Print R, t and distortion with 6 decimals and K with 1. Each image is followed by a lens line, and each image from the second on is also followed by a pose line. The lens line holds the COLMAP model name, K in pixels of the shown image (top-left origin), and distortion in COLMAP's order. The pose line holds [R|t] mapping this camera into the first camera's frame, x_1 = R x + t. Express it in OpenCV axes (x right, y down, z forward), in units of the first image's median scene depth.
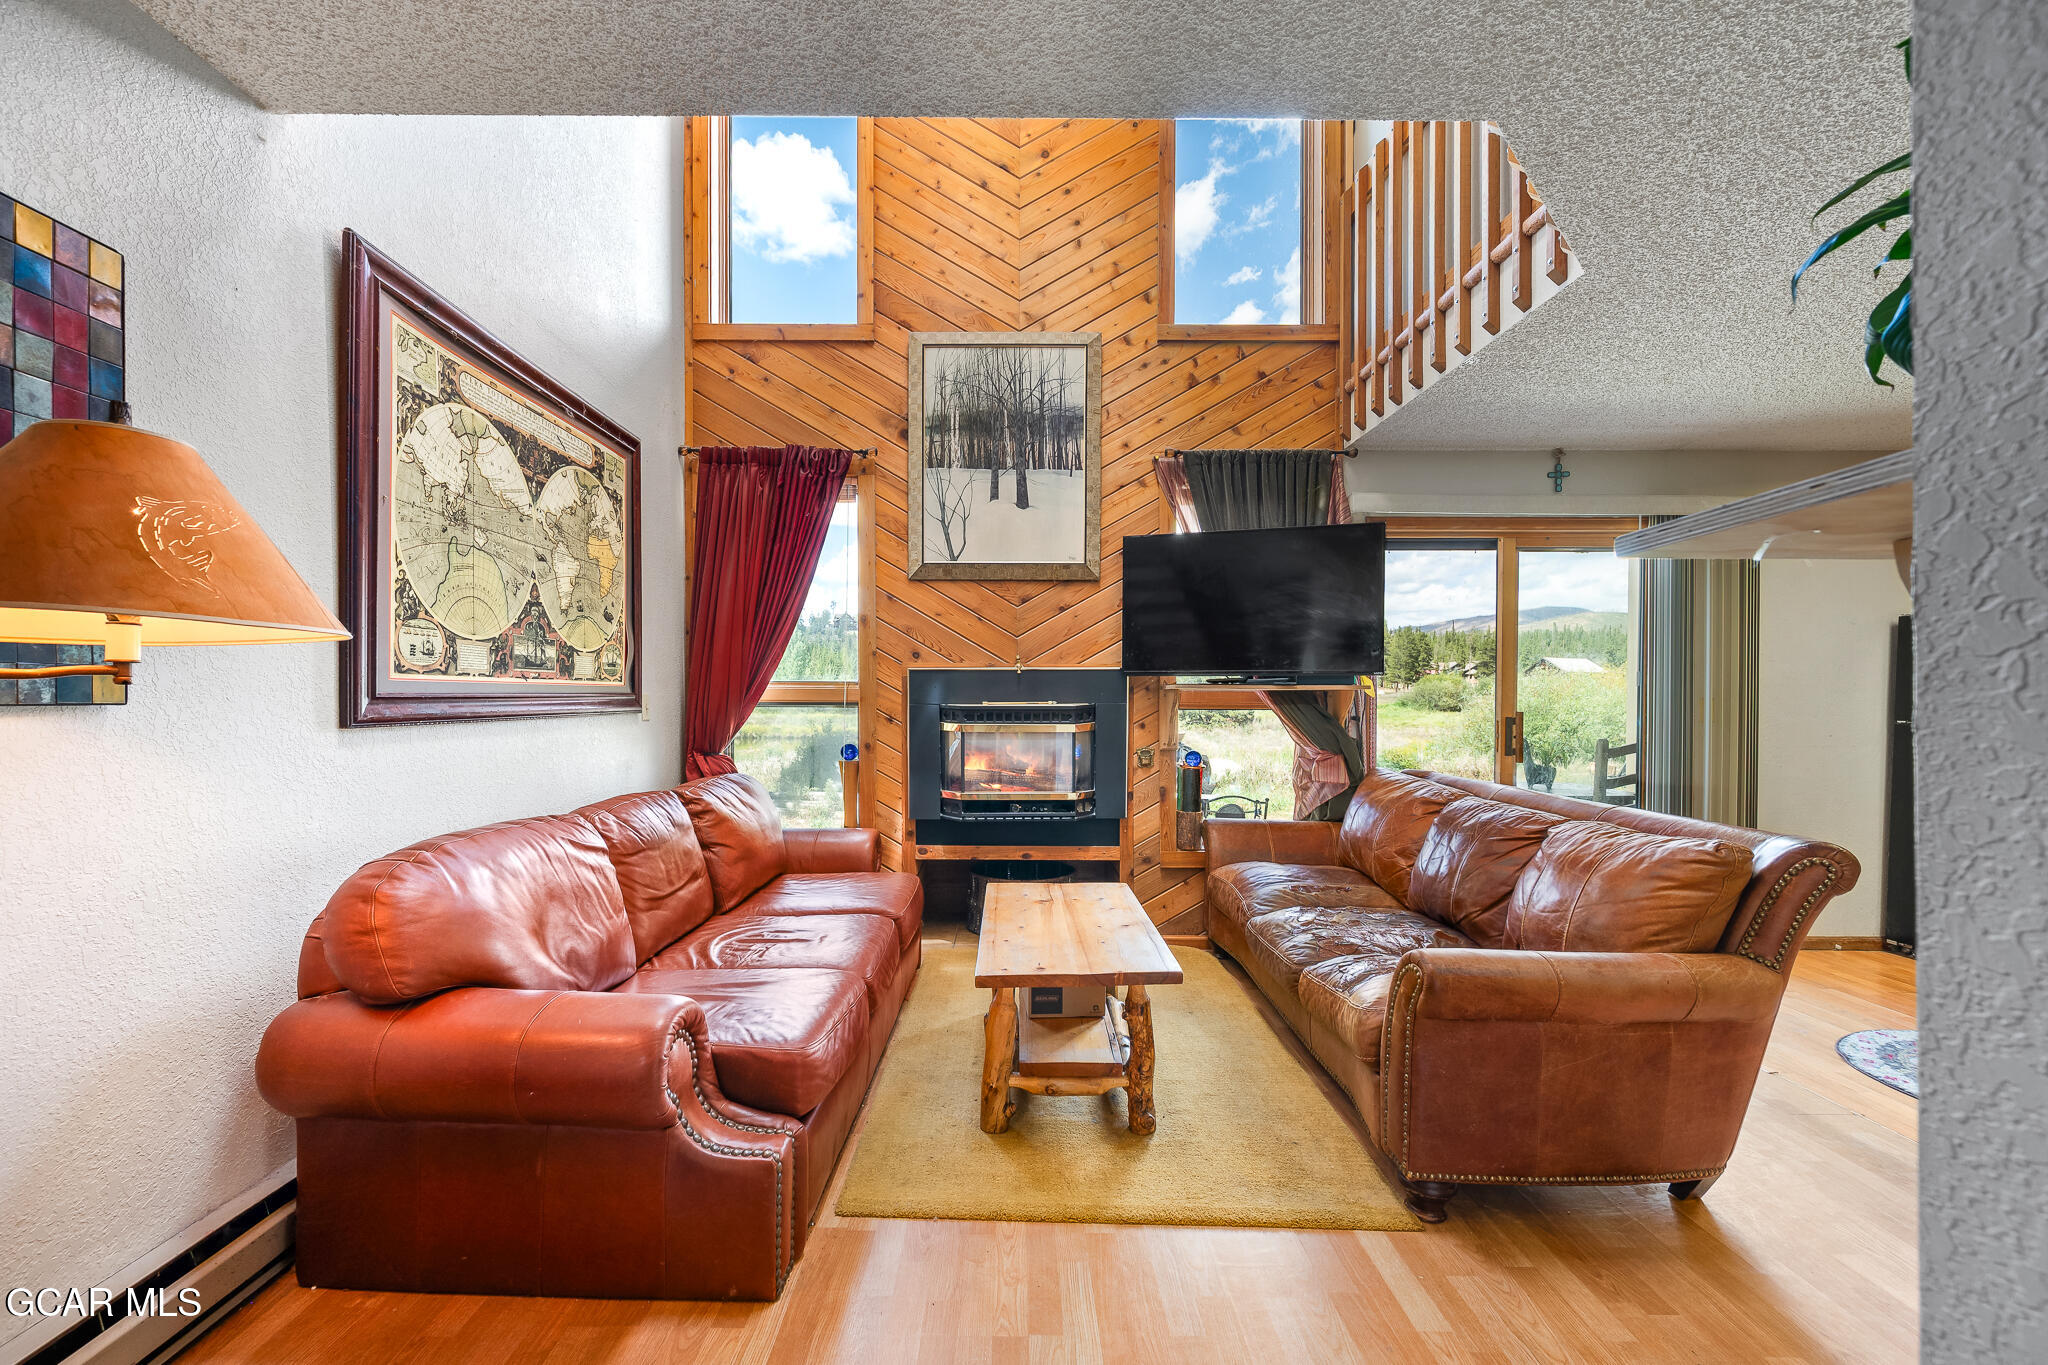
lens RADIAL K [[818.3, 0, 1006.7], [0, 818.3, 707.5], [0, 0, 1]] dist [-0.002023, 0.000098]
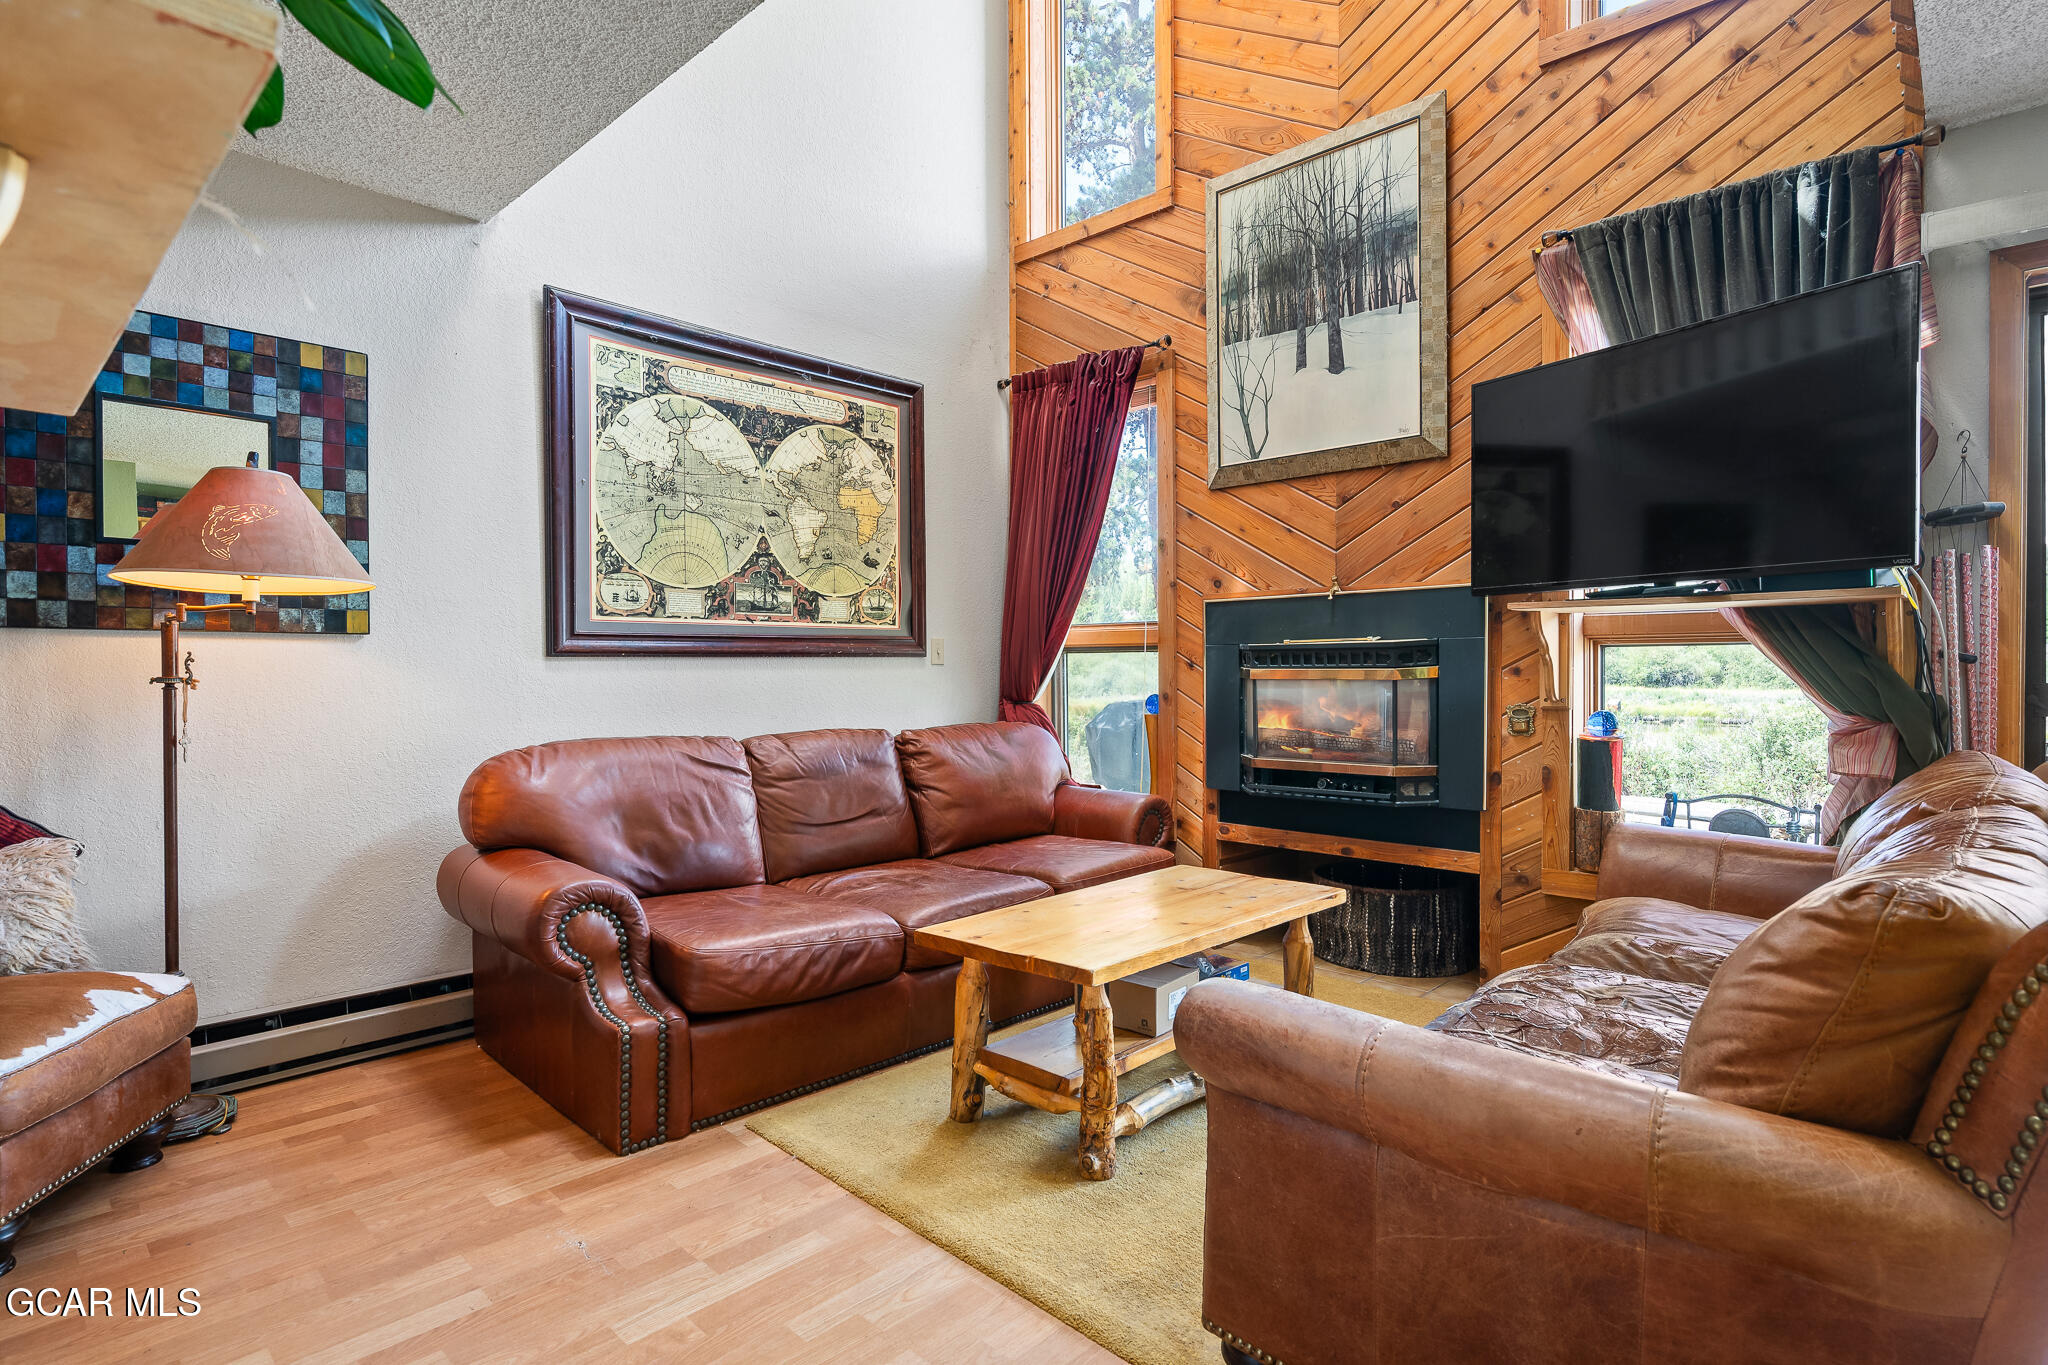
lens RADIAL K [[1027.6, 0, 1038.3], [0, 1027.6, 683.7], [0, 0, 1]] dist [-0.002739, -0.000143]
pose [[0.733428, 0.004814, -0.679750, 0.571795], [-0.001428, 0.999984, 0.005541, 0.036574], [0.679765, -0.003094, 0.733423, 0.188234]]
